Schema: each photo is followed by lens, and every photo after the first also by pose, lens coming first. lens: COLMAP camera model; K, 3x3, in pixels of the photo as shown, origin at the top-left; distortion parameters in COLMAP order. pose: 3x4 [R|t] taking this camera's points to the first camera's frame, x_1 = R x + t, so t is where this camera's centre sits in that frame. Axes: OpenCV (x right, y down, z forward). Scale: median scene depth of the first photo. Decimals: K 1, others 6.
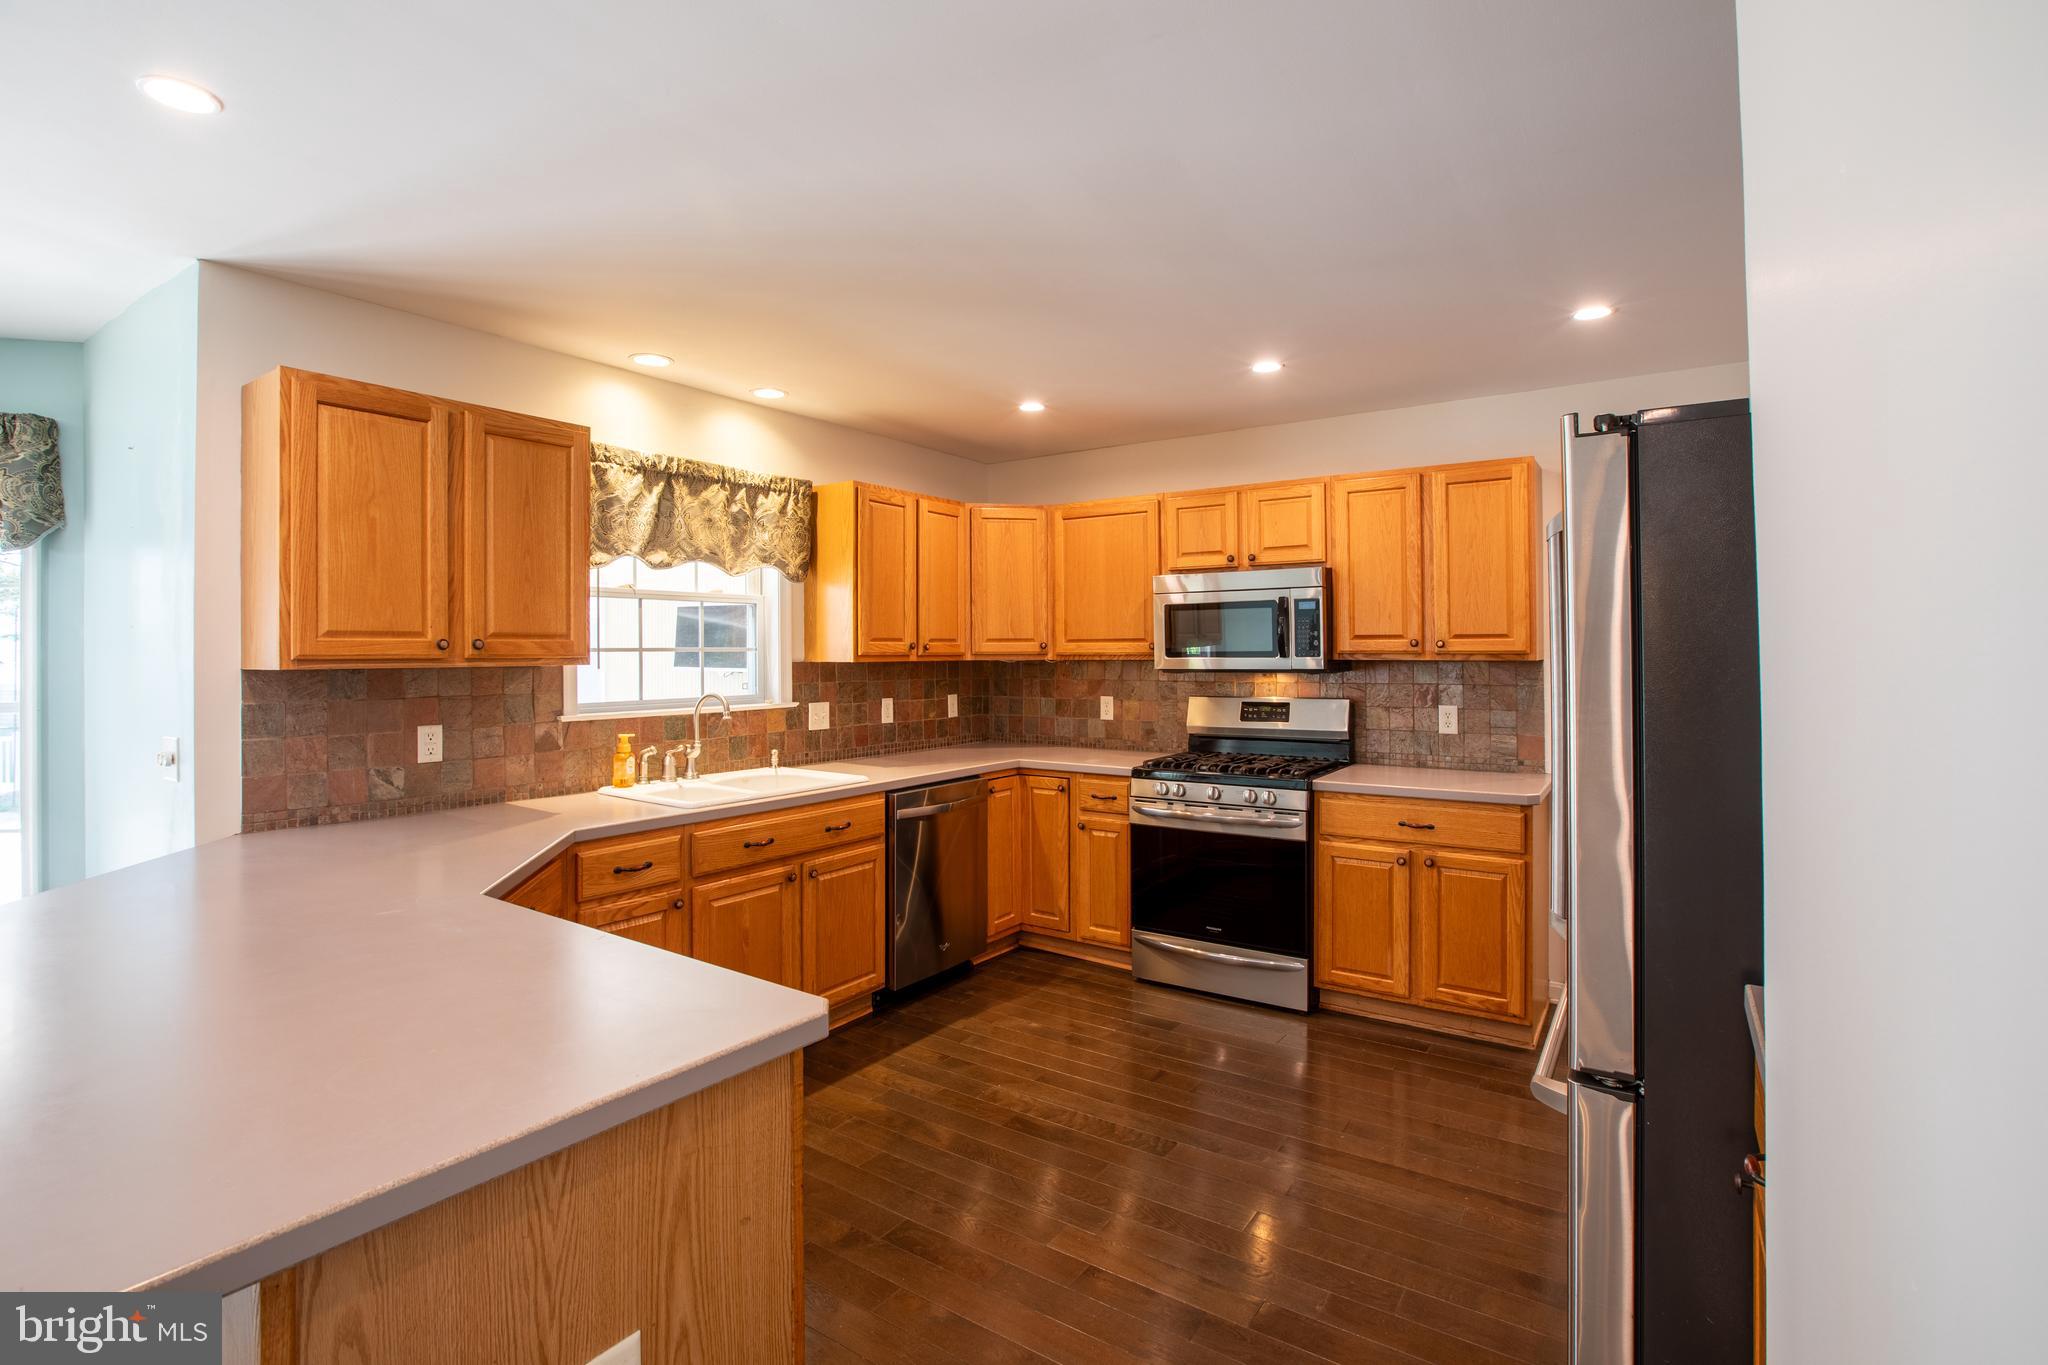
lens RADIAL K [[965.1, 0, 1019.1], [0, 965.1, 643.7], [0, 0, 1]] dist [-0.031198, 0.000274]
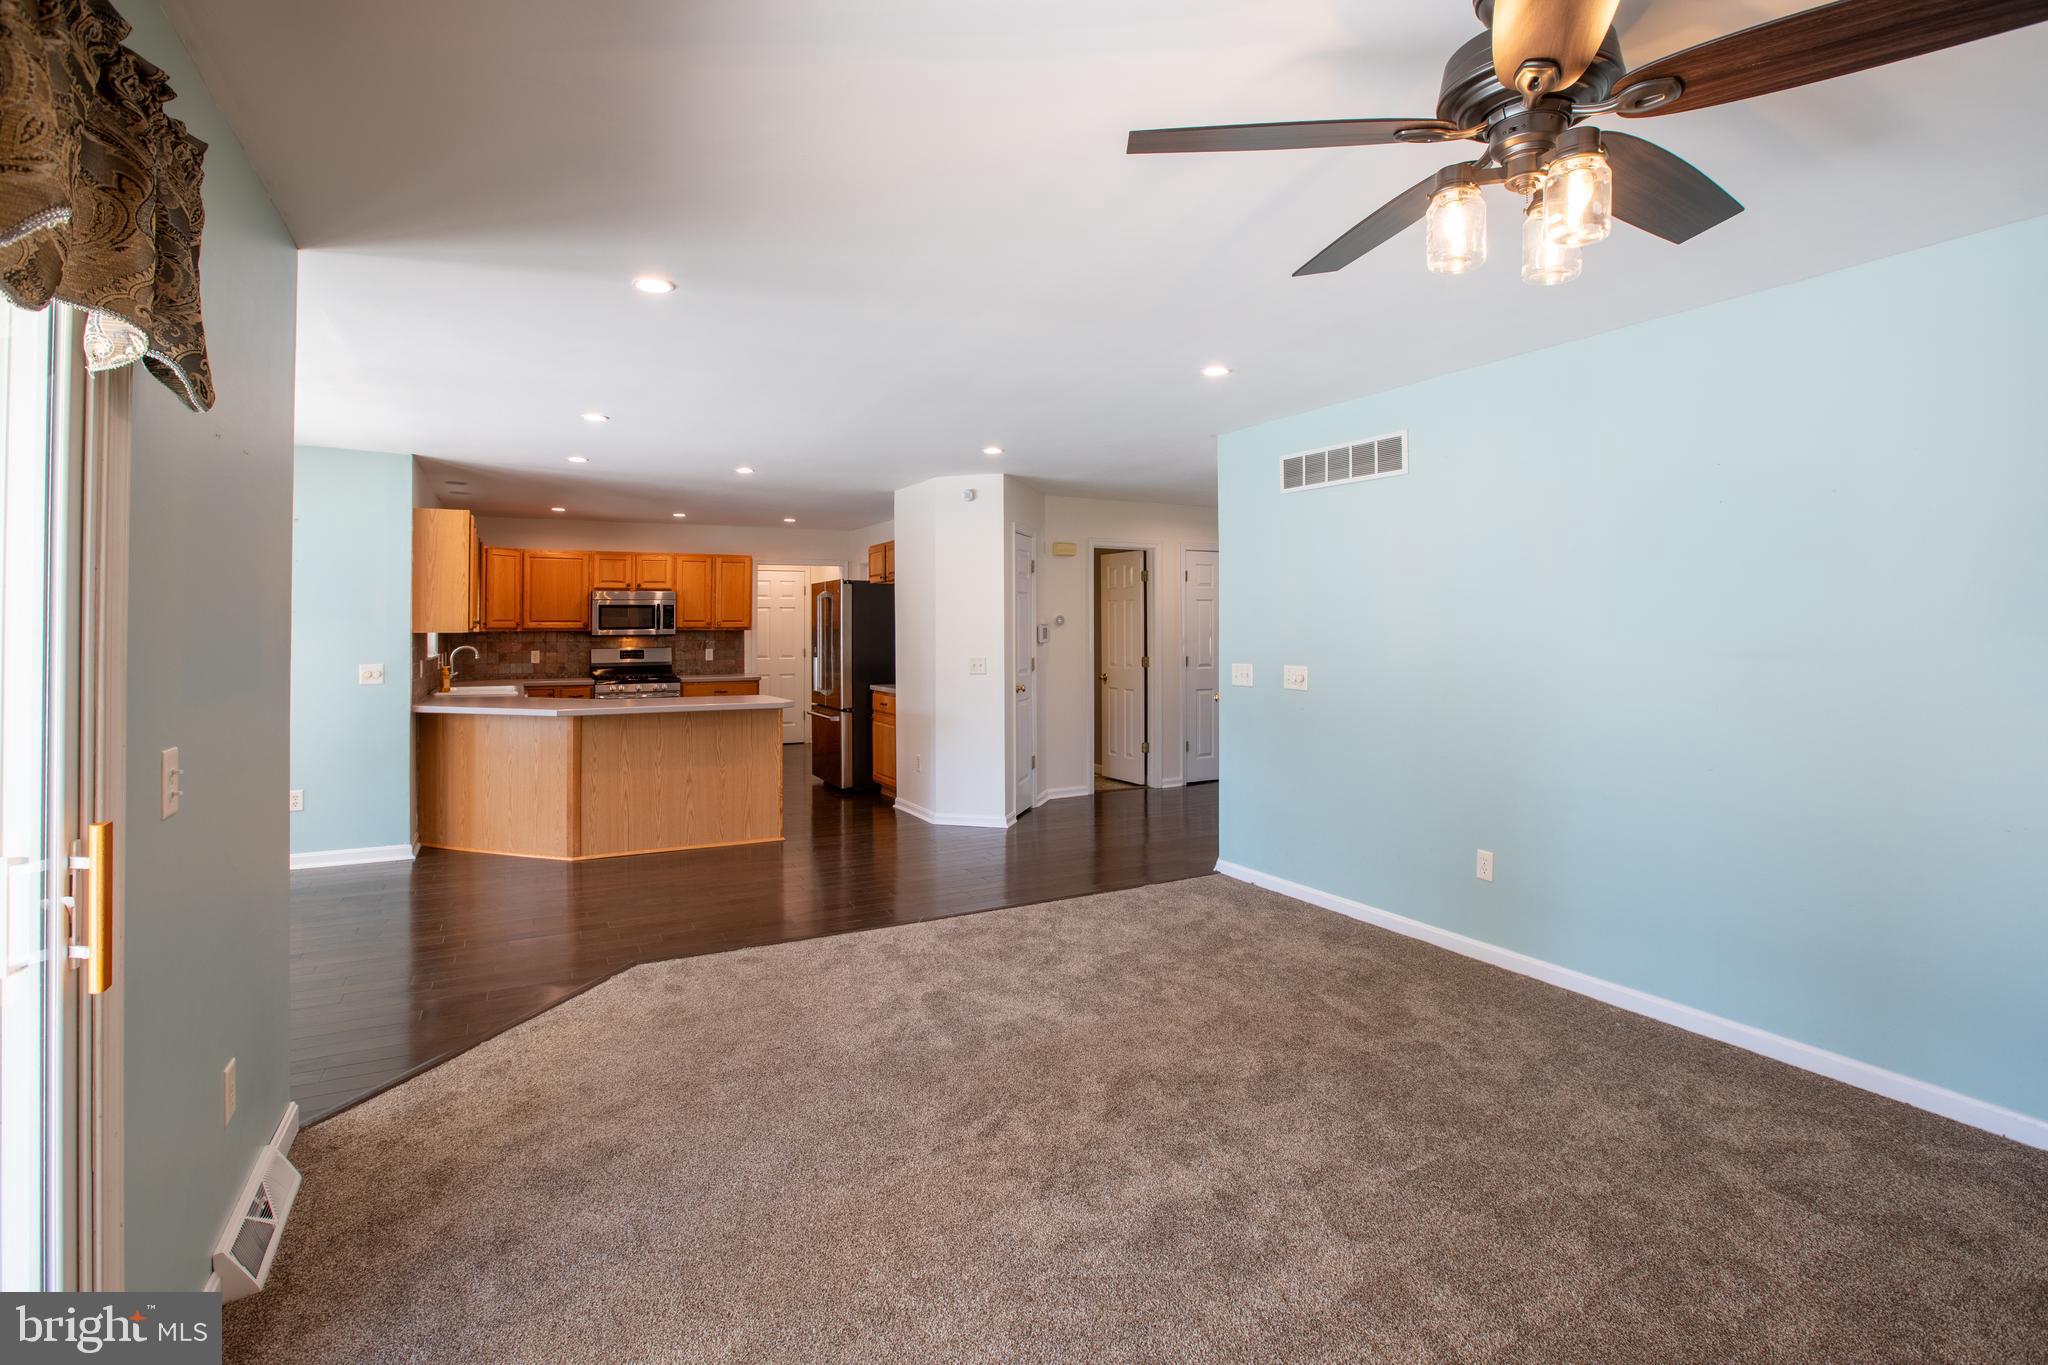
lens RADIAL K [[985.3, 0, 1030.2], [0, 985.3, 607.1], [0, 0, 1]] dist [-0.039262, 0.000094]
pose [[0.467967, 0.020368, 0.883511, -1.385783], [-0.005780, 0.999784, -0.019987, 0.002357], [-0.883727, 0.004246, 0.467984, -0.901826]]
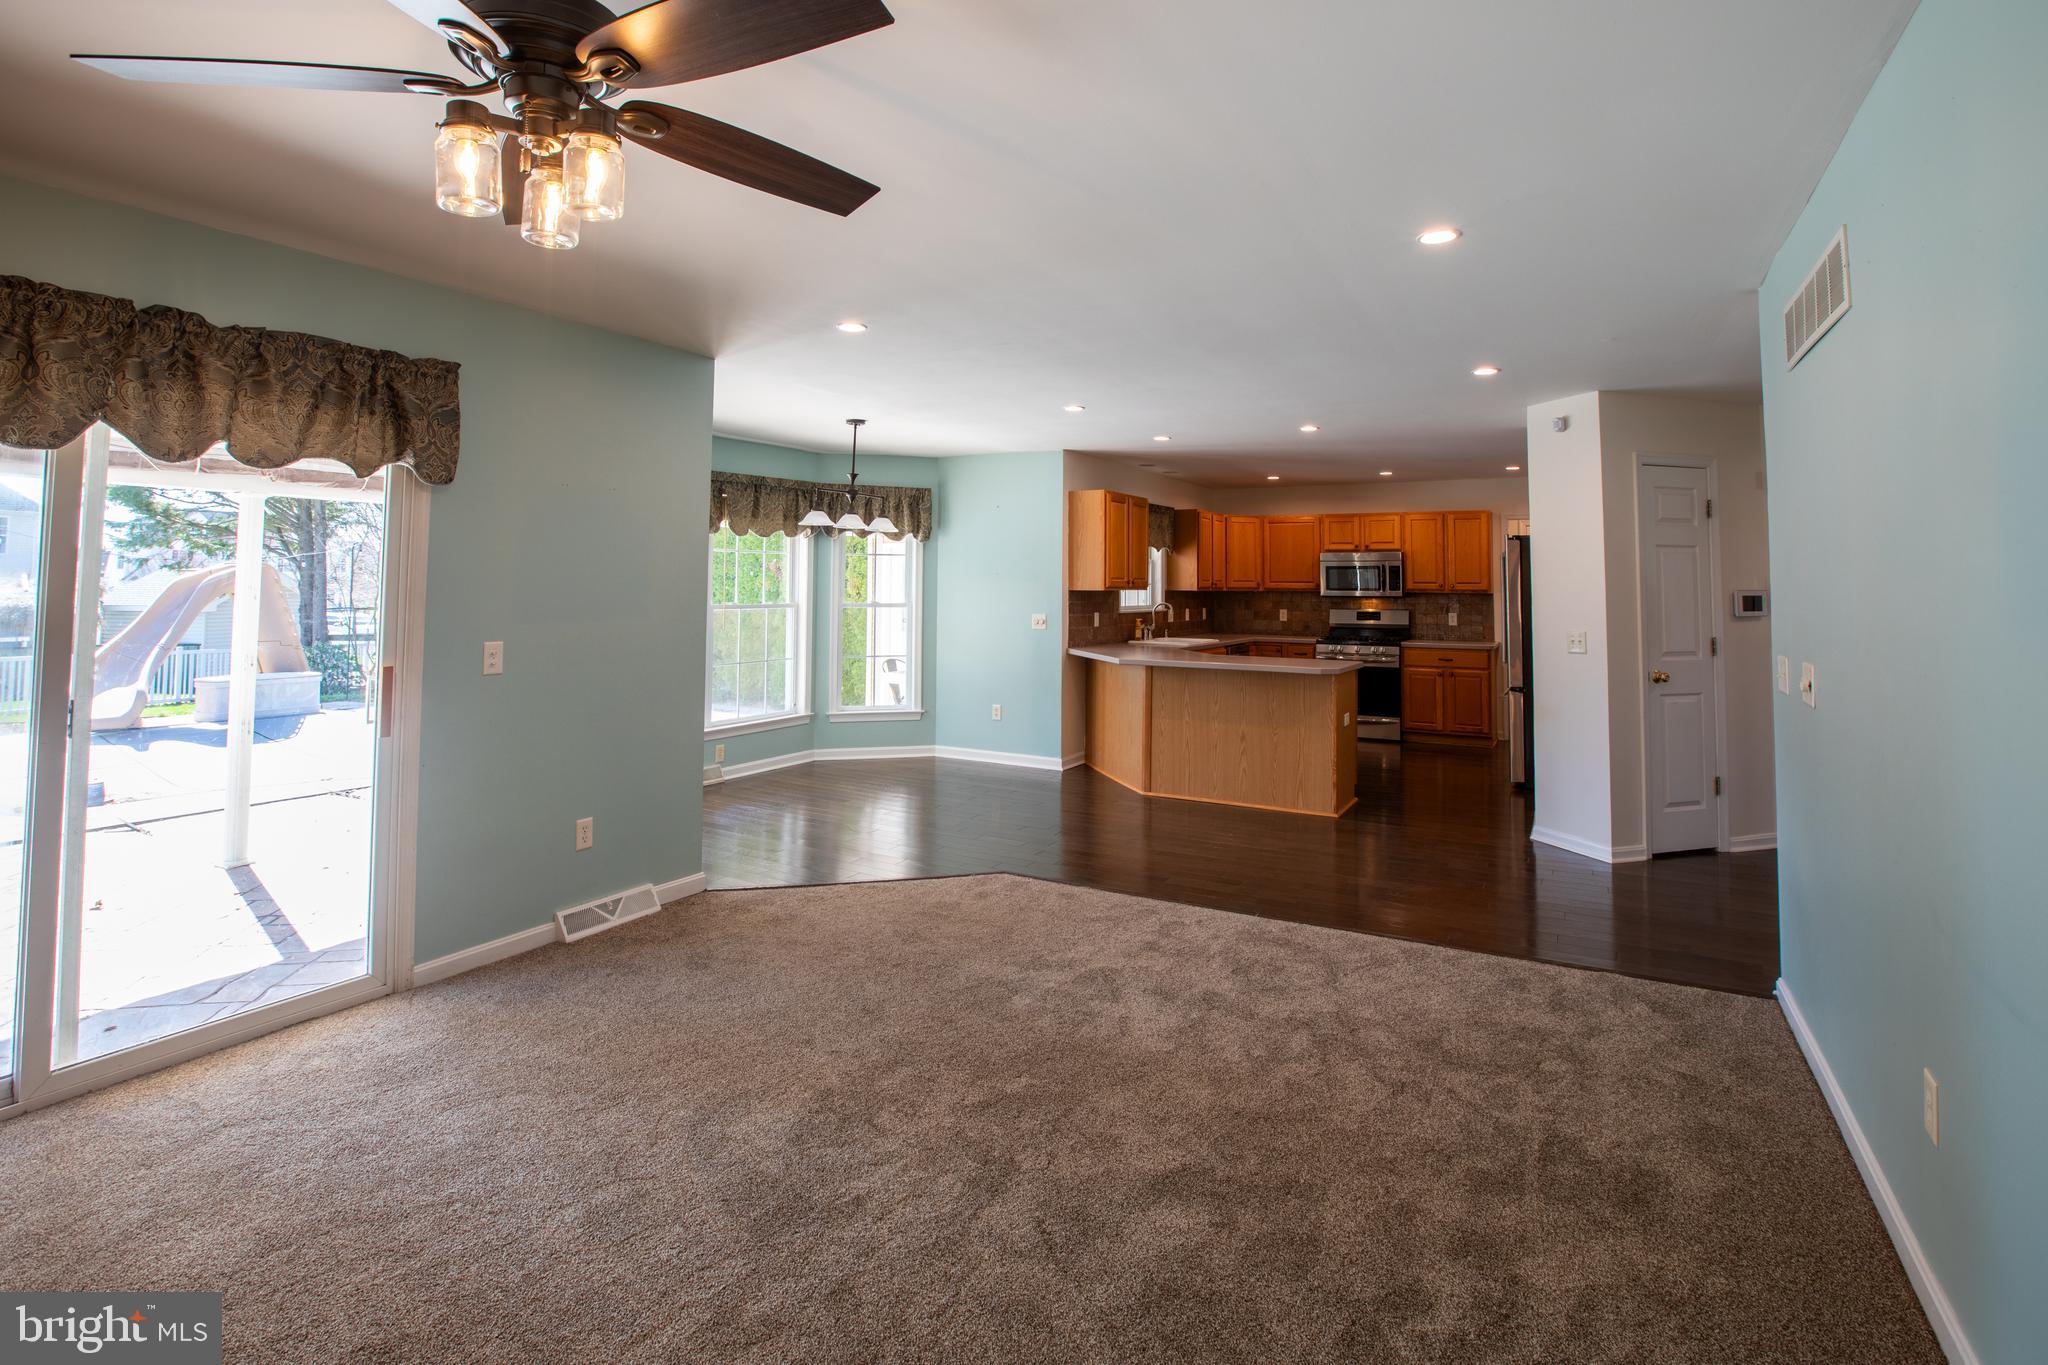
lens RADIAL K [[1020.0, 0, 1035.6], [0, 1020.0, 525.8], [0, 0, 1]] dist [-0.002140, -0.000237]
pose [[0.994945, 0.019355, 0.098539, -0.778185], [-0.014461, 0.998637, -0.050143, -0.006625], [-0.099375, 0.048465, 0.993869, -1.314468]]
